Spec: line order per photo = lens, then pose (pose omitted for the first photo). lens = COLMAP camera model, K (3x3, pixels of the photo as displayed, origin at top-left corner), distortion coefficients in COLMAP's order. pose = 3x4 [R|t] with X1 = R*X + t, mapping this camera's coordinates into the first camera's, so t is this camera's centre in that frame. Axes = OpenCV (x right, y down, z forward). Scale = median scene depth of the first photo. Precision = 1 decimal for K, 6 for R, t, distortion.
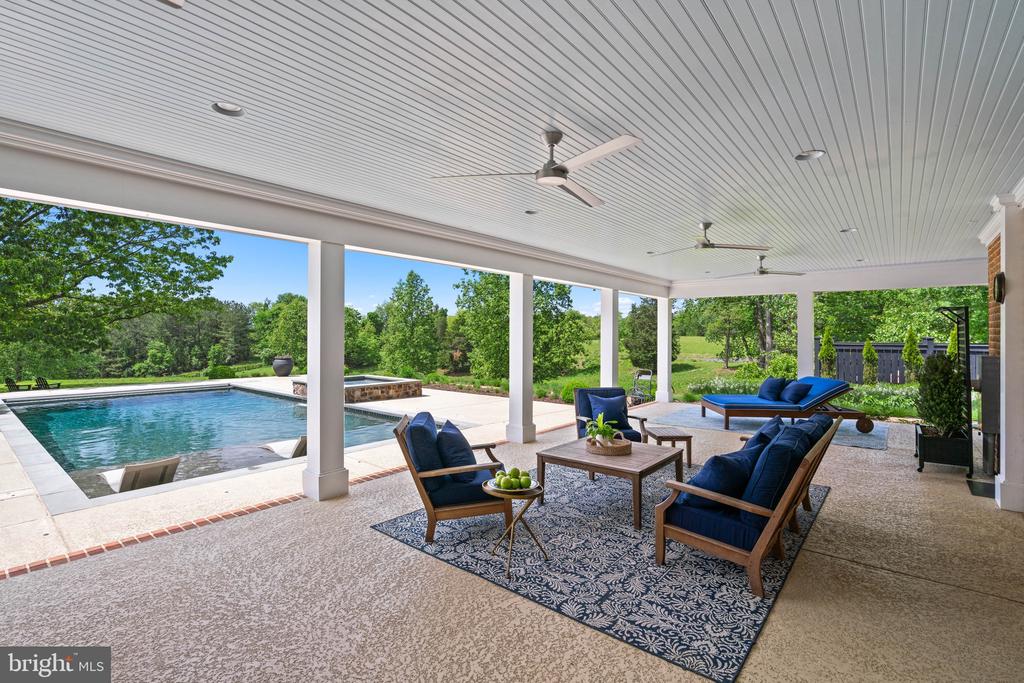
lens RADIAL K [[478.7, 0, 506.4], [0, 478.7, 327.7], [0, 0, 1]] dist [-0.002393, 0.001058]
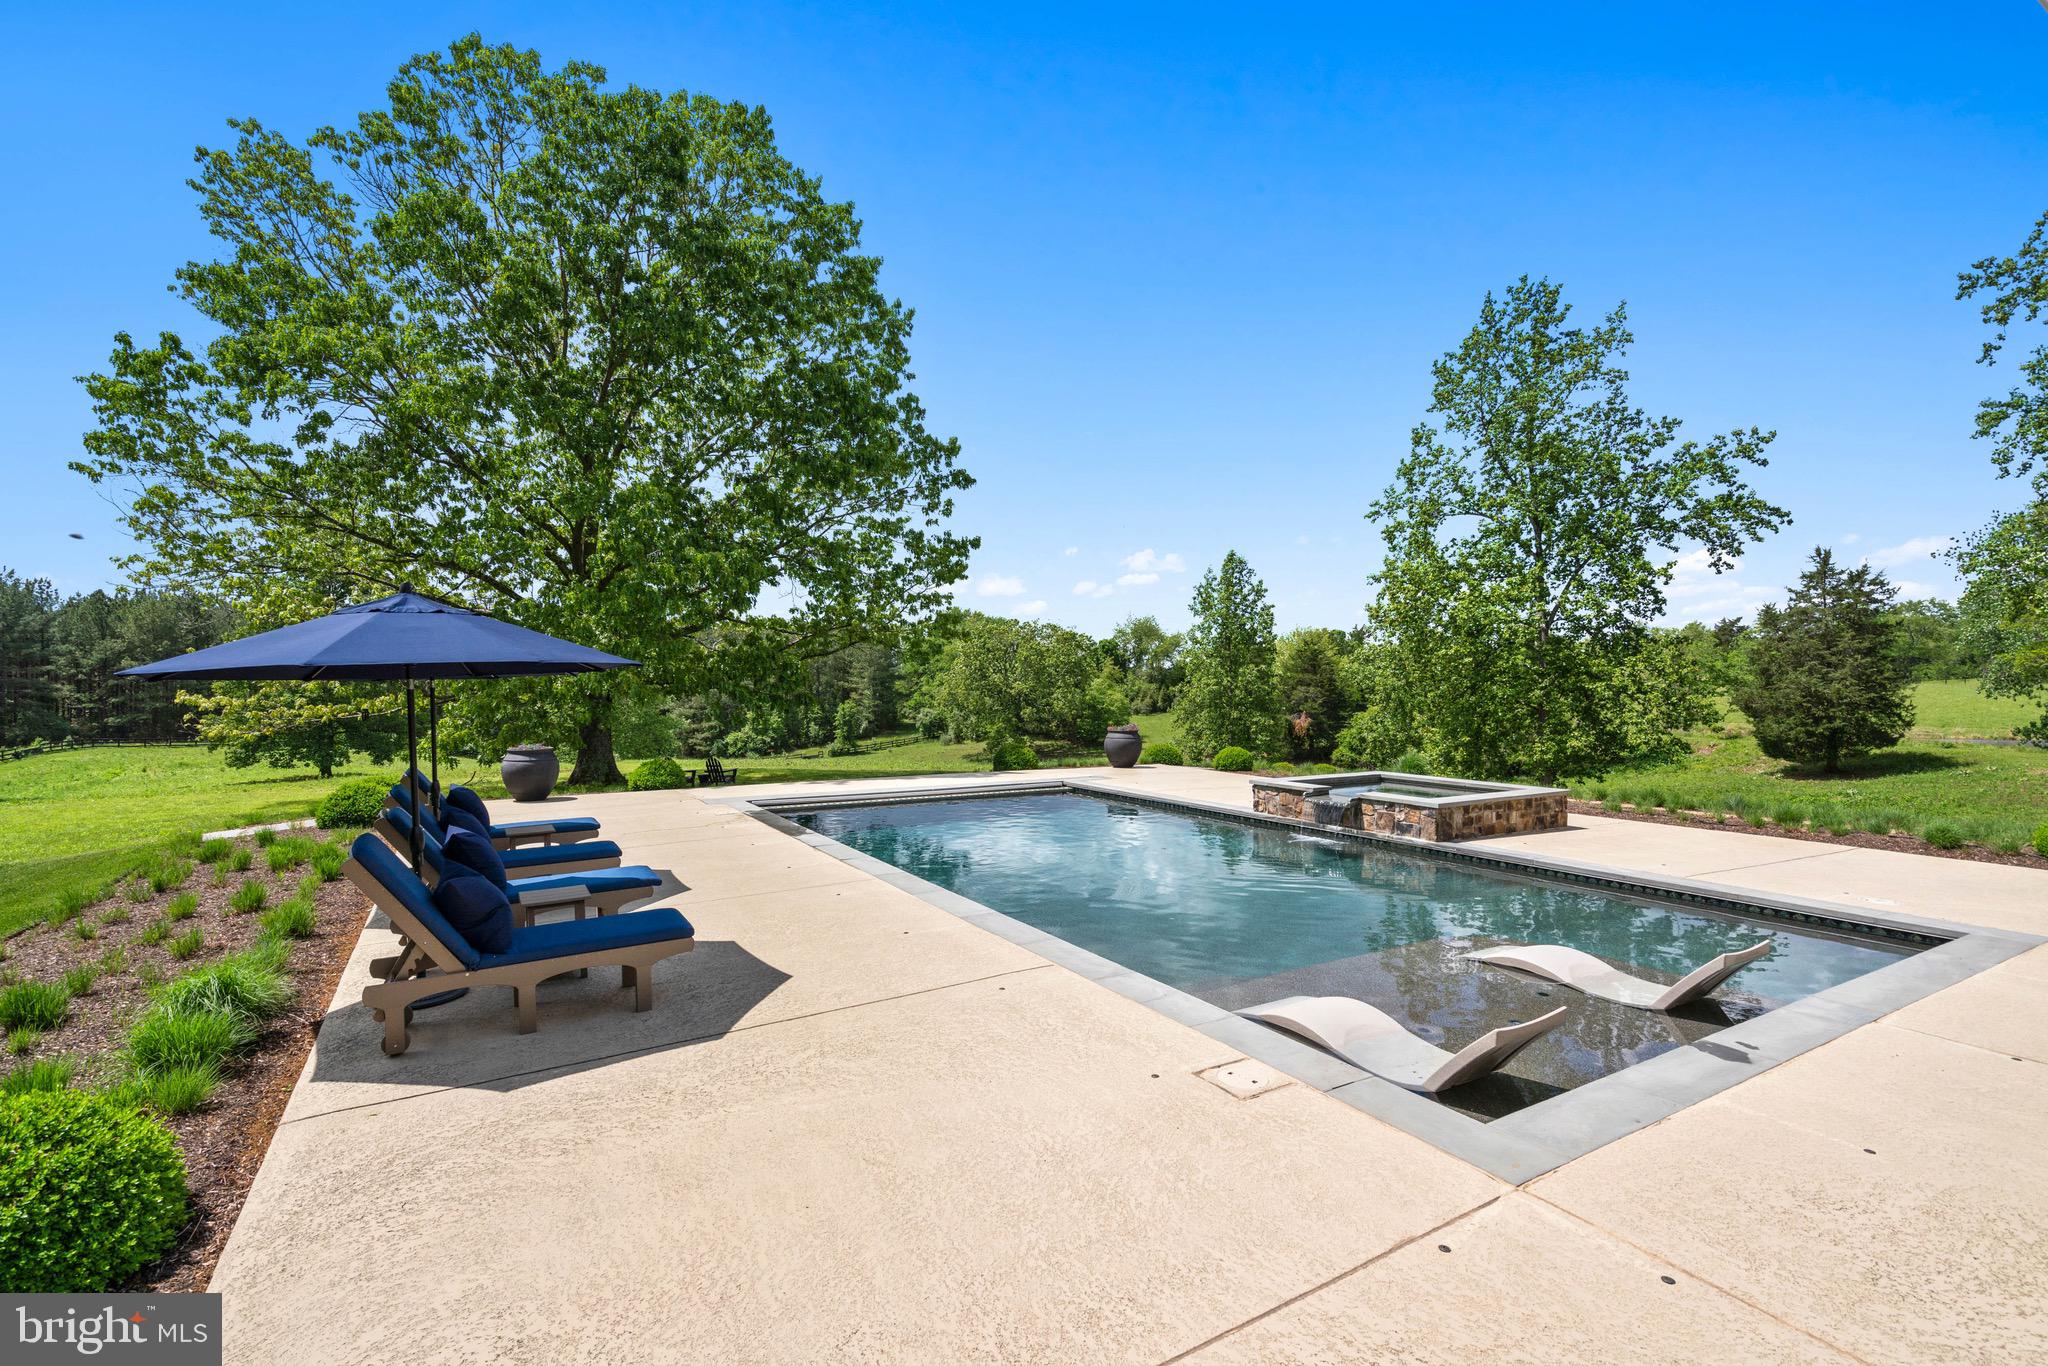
lens RADIAL K [[936.5, 0, 1012.9], [0, 936.5, 681.0], [0, 0, 1]] dist [0.000291, 0.000447]
pose [[0.940494, -0.005790, -0.339761, -0.220105], [0.010120, 0.999889, 0.010974, 0.000895], [0.339660, -0.013759, 0.940448, 0.046025]]
